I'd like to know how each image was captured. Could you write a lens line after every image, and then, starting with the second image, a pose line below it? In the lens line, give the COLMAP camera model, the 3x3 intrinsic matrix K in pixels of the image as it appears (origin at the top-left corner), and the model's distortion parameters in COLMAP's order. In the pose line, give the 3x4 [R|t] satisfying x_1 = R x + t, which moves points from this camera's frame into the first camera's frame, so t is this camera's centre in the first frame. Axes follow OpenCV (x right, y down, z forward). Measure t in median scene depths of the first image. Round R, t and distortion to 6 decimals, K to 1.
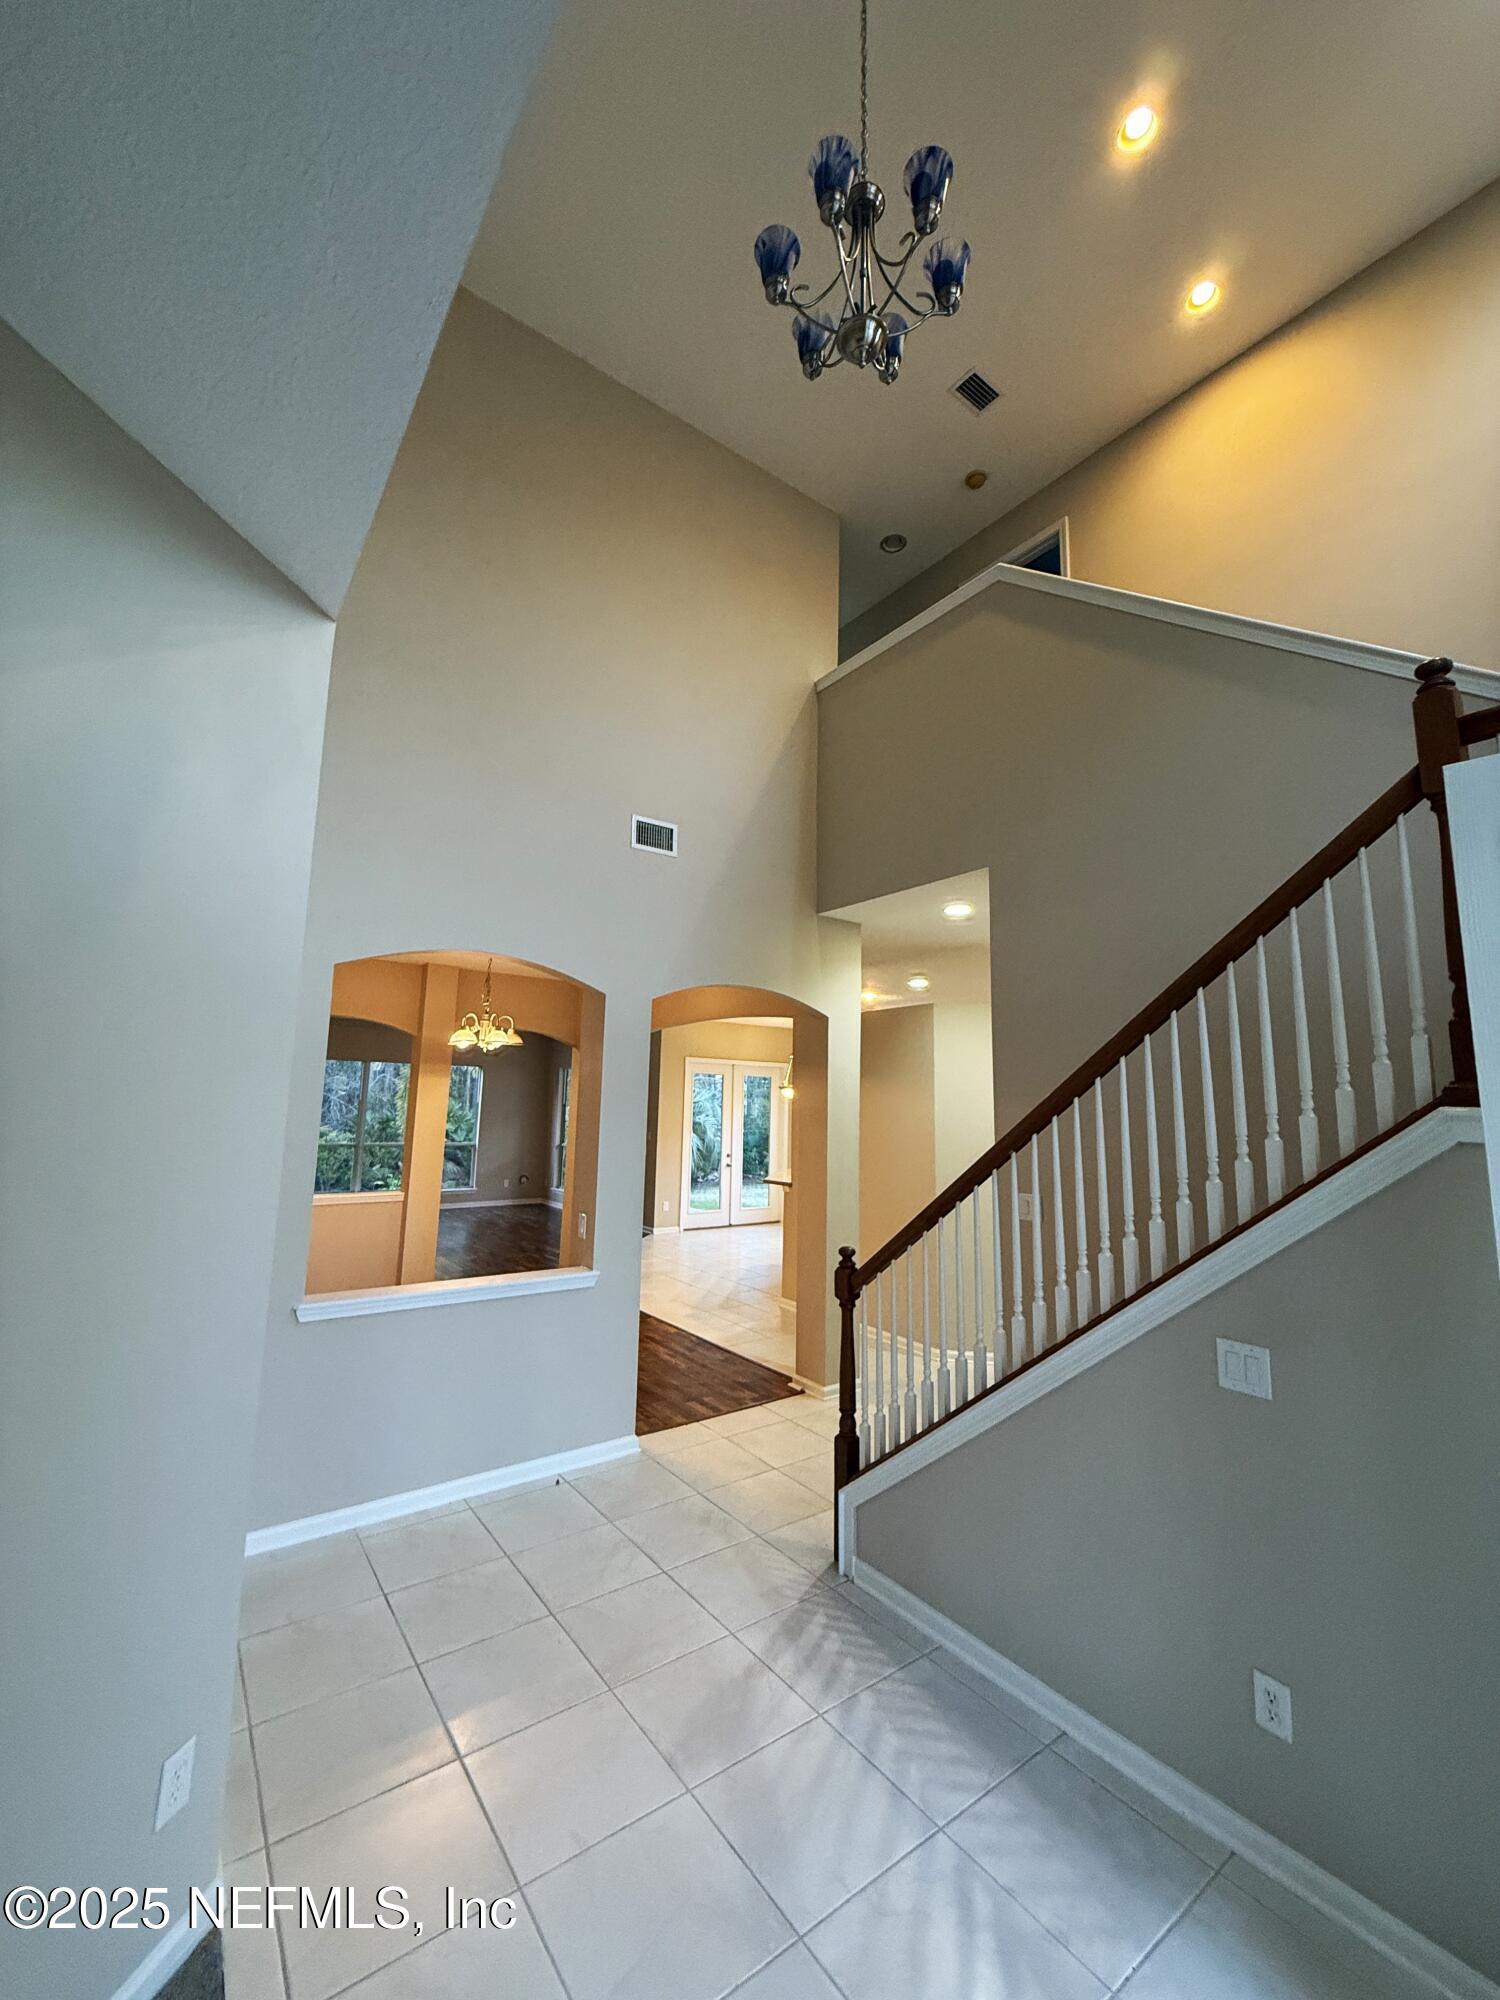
lens RADIAL K [[793.9, 0, 745.3], [0, 793.9, 990.8], [0, 0, 1]] dist [0.000232, -0.000019]
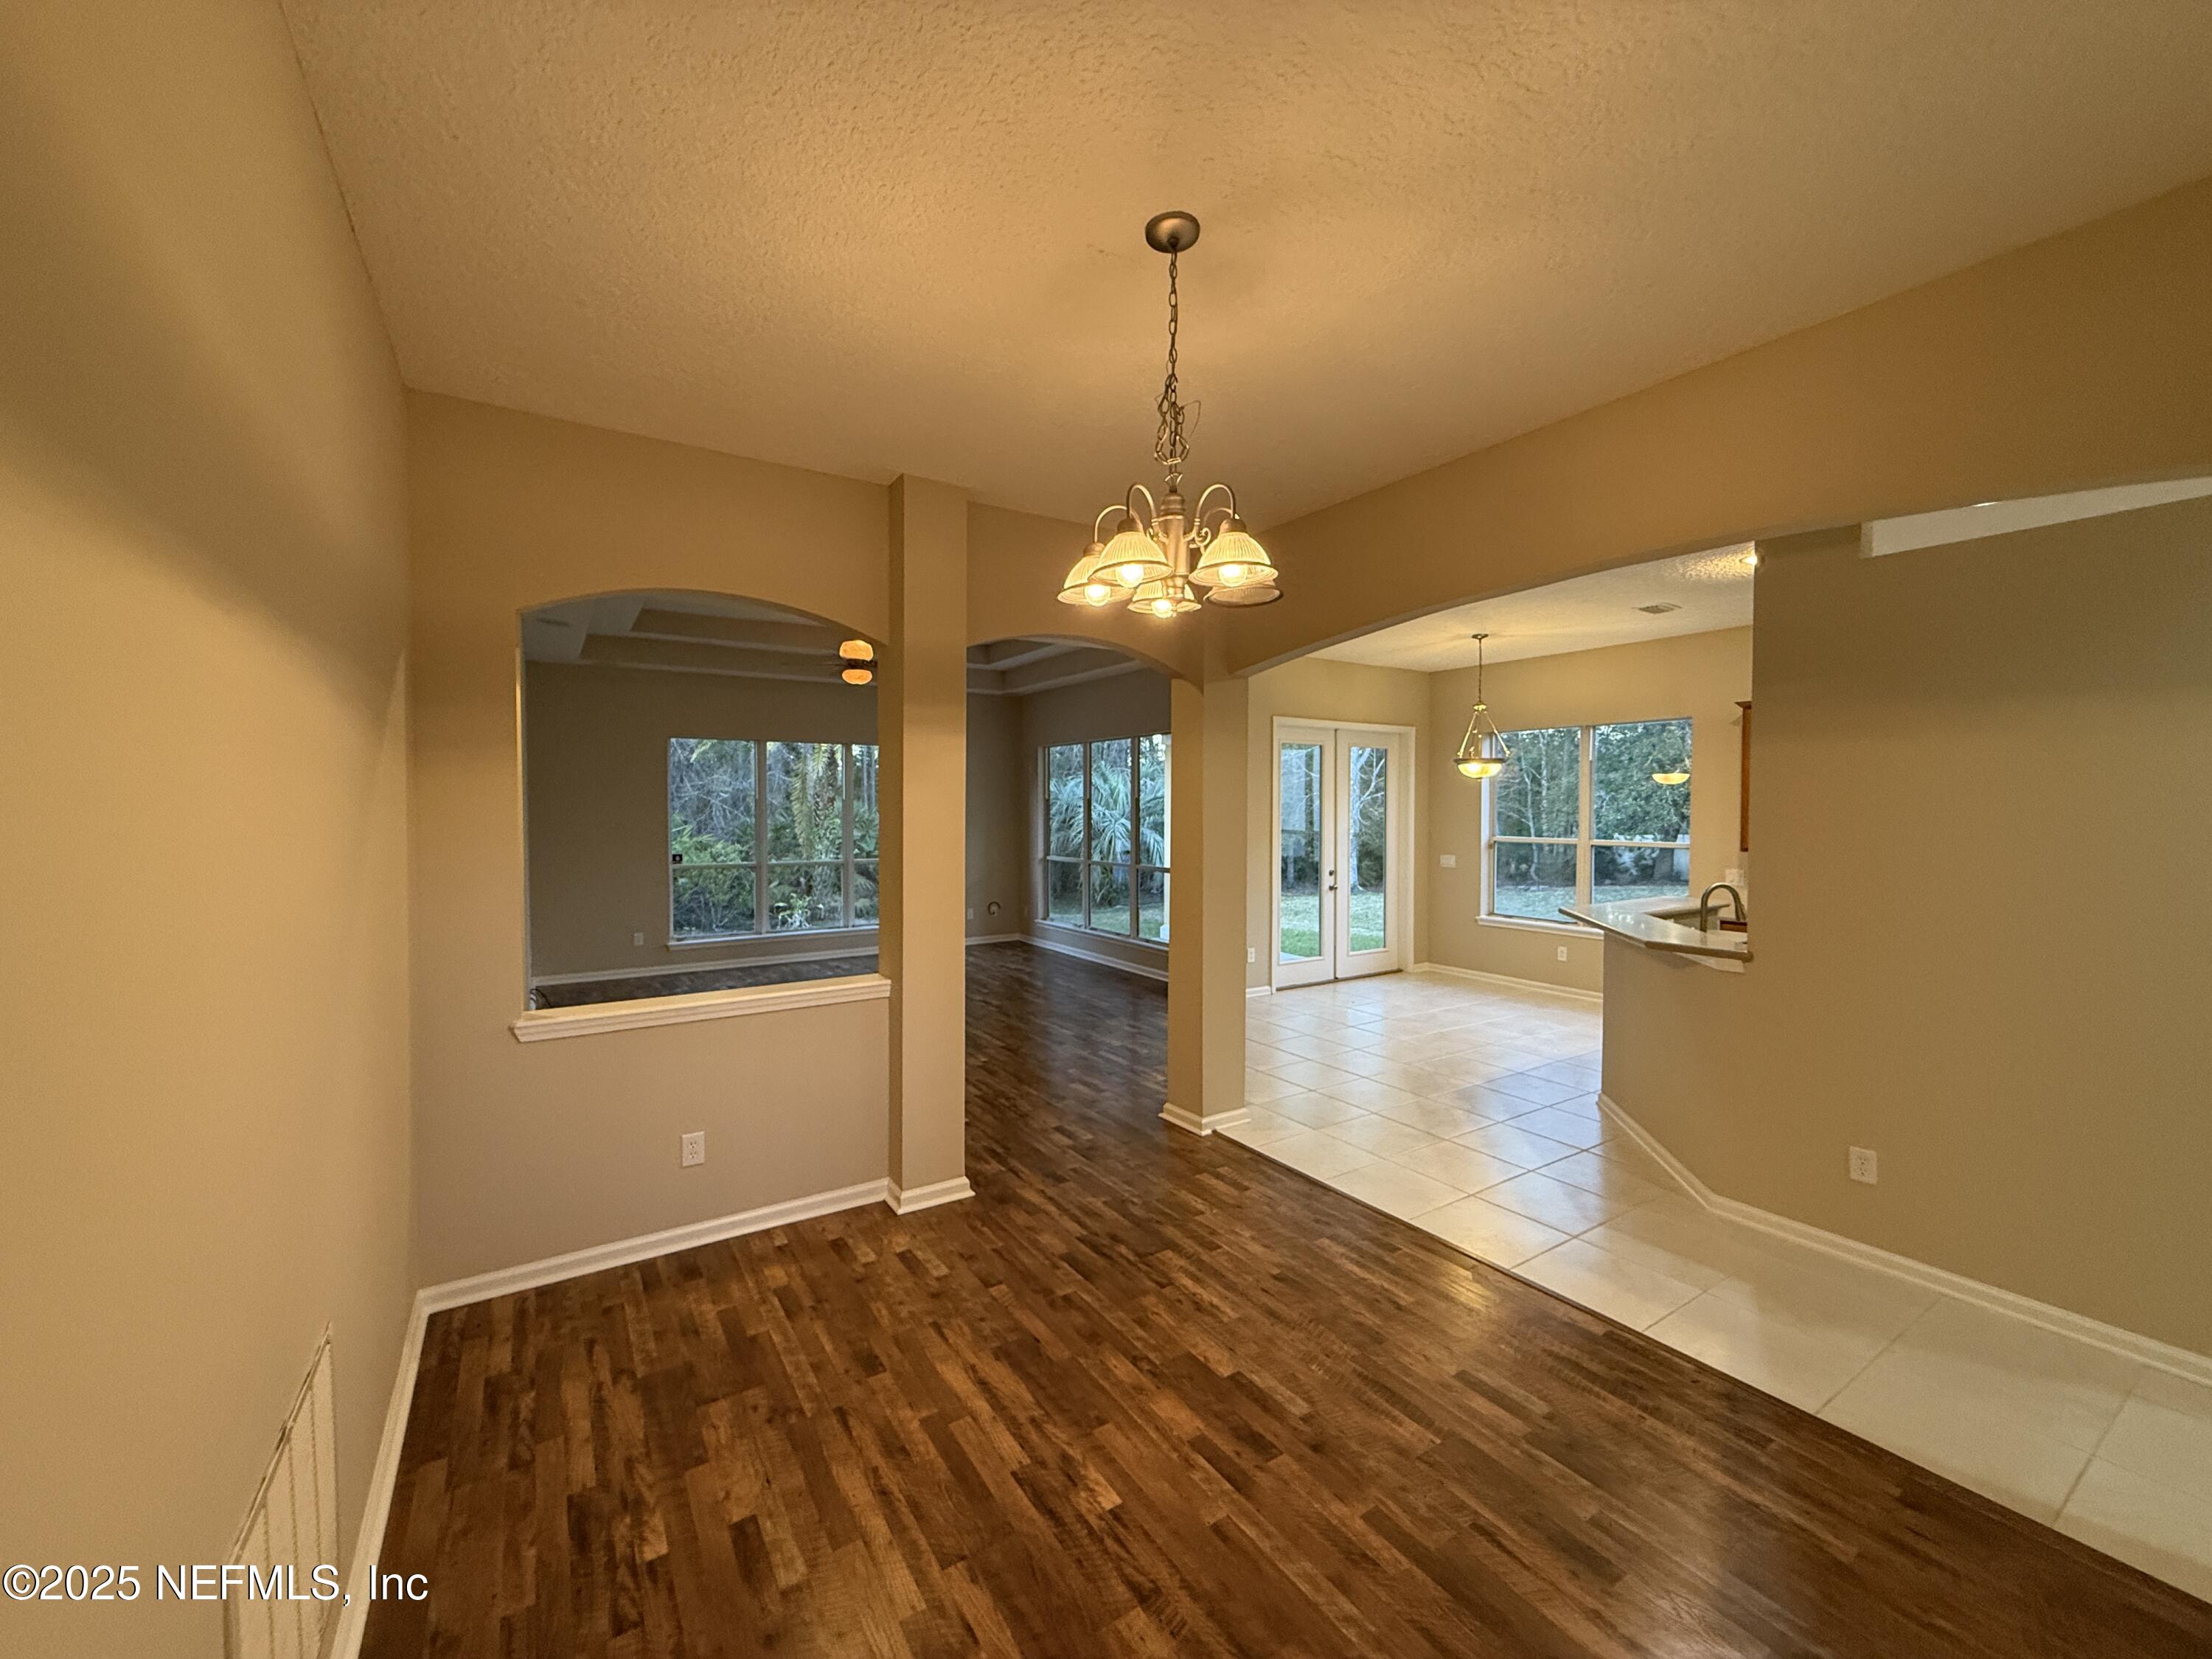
lens RADIAL K [[878.0, 0, 1096.9], [0, 878.0, 823.6], [0, 0, 1]] dist [0.000232, -0.000019]
pose [[0.997807, -0.018065, -0.063674, -0.163094], [0.028238, 0.986274, 0.162685, 0.049702], [0.059861, -0.164126, 0.984621, 0.305914]]
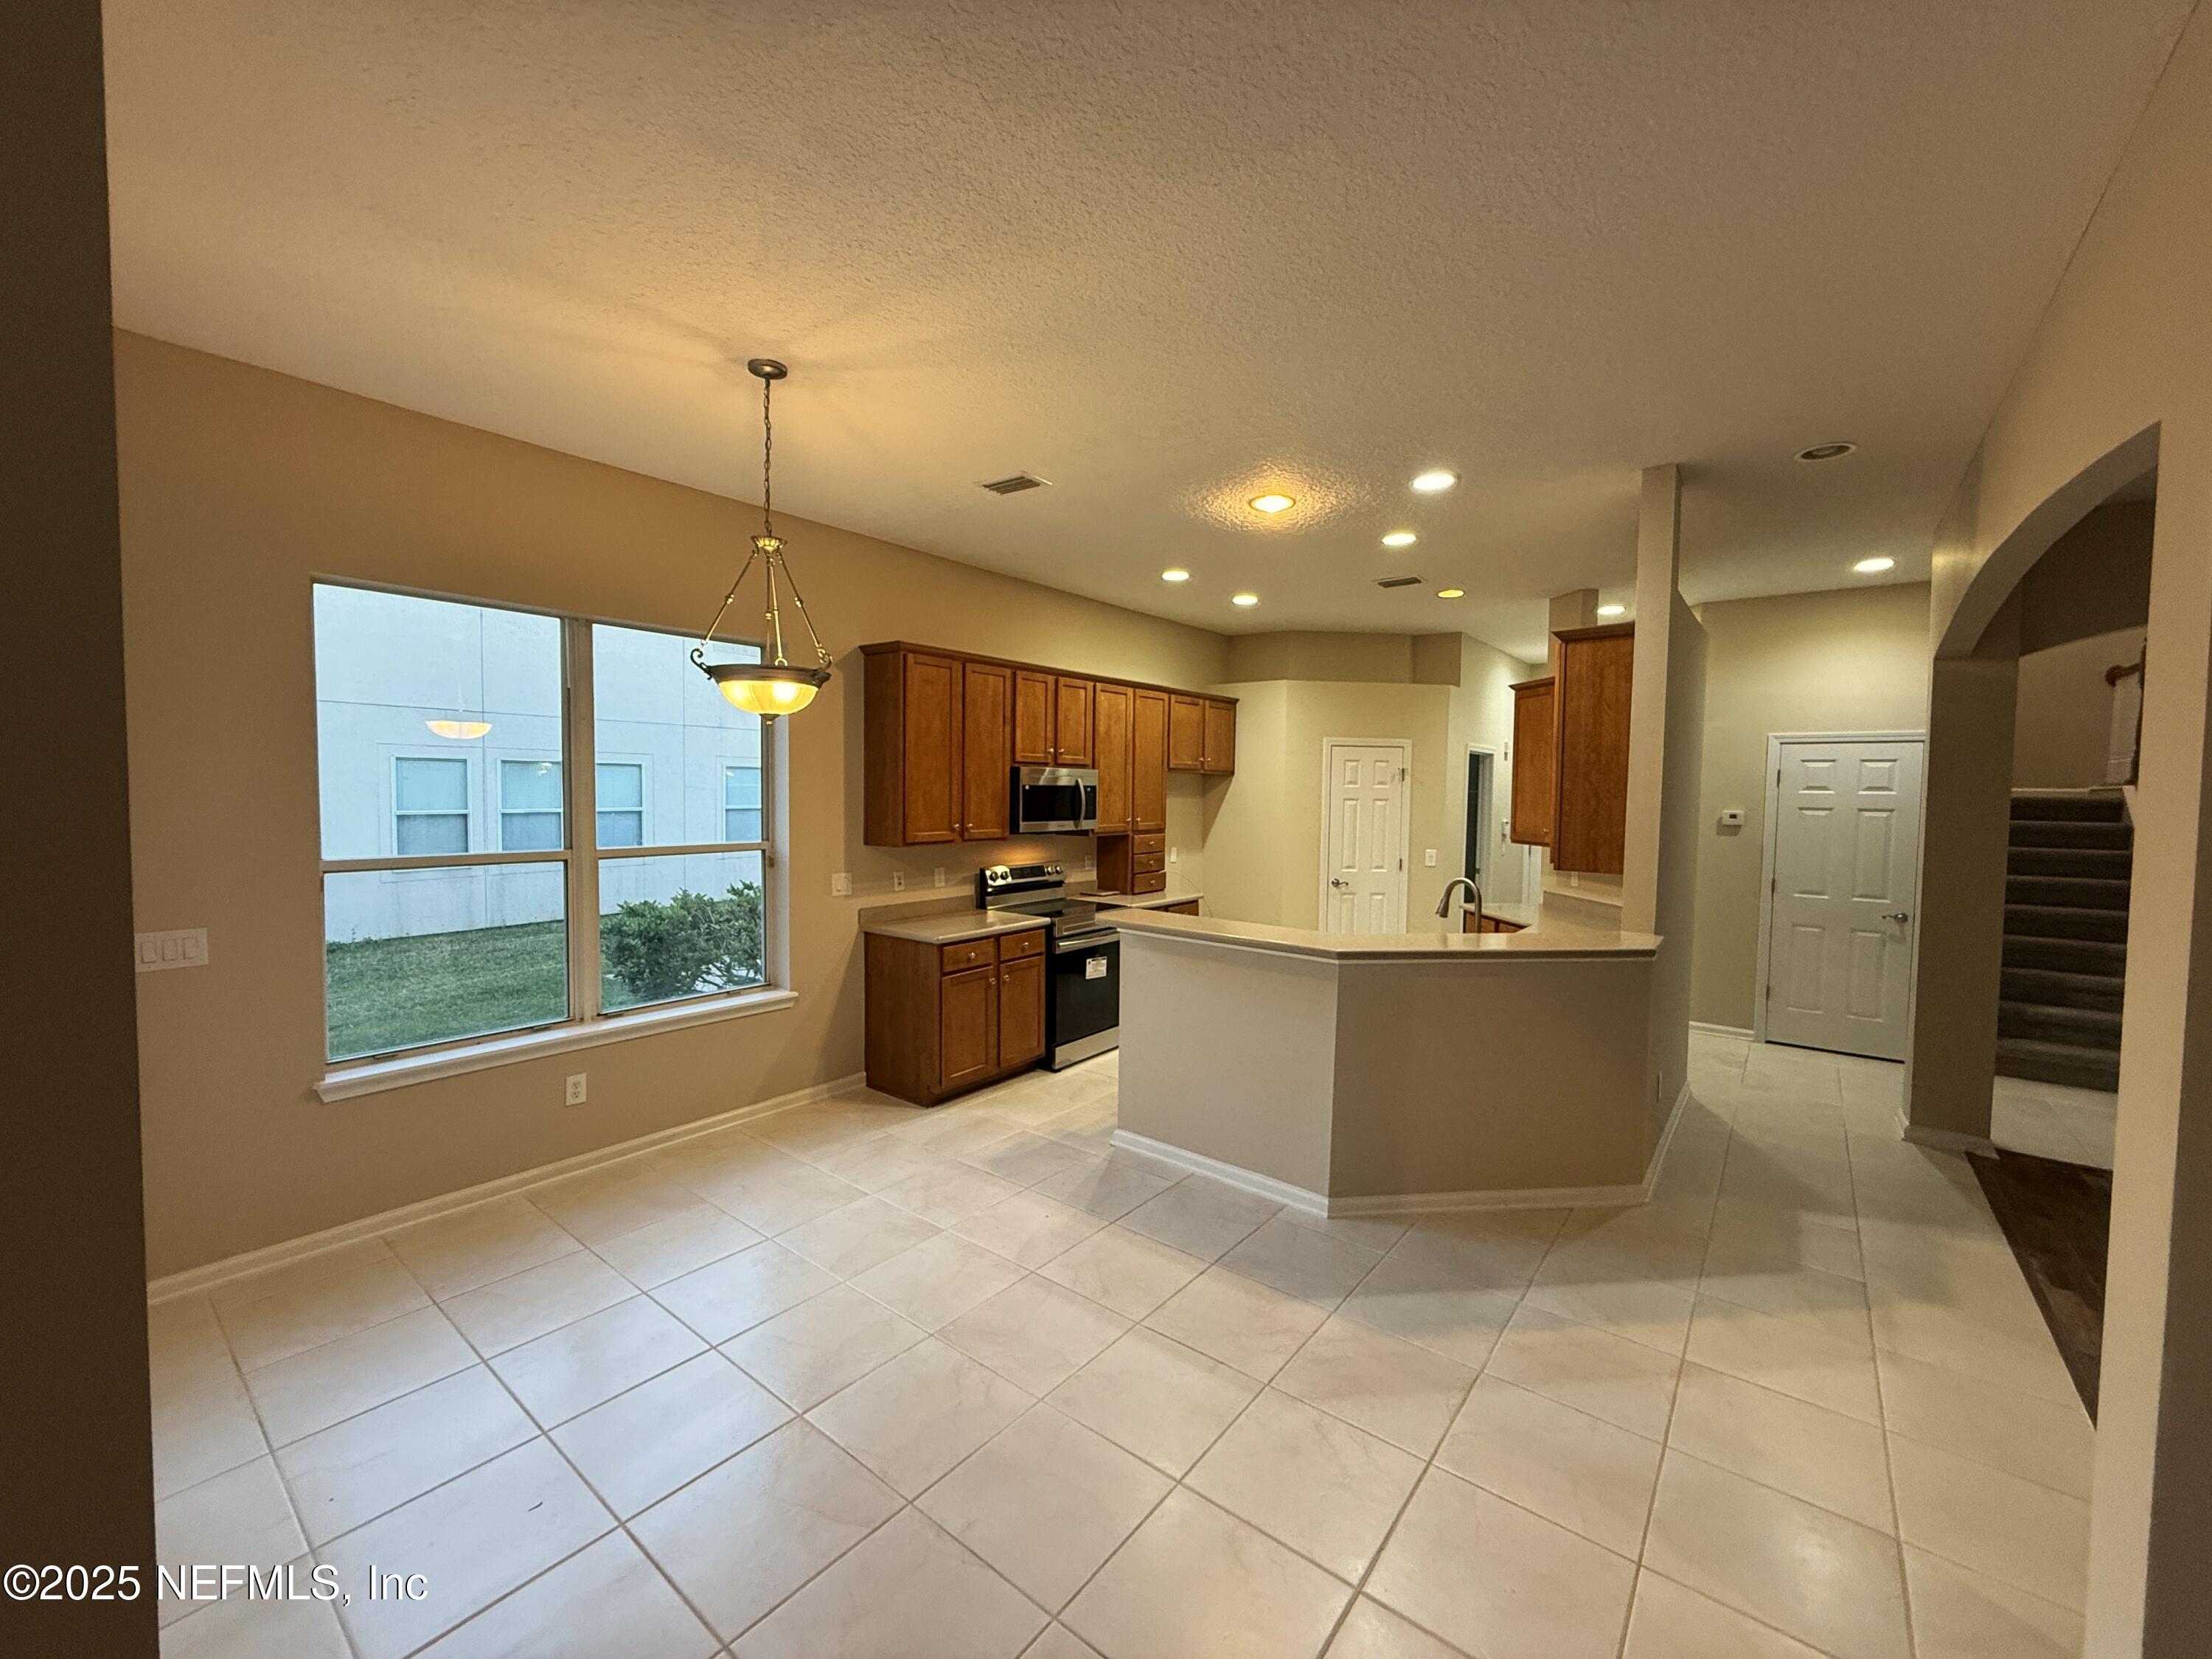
lens RADIAL K [[887.5, 0, 1106.0], [0, 887.5, 829.5], [0, 0, 1]] dist [0.002726, -0.000149]
pose [[-0.263624, -0.074069, 0.961778, -0.210041], [-0.157961, 0.986904, 0.032707, 0.129666], [-0.951604, -0.143301, -0.271872, 0.873602]]
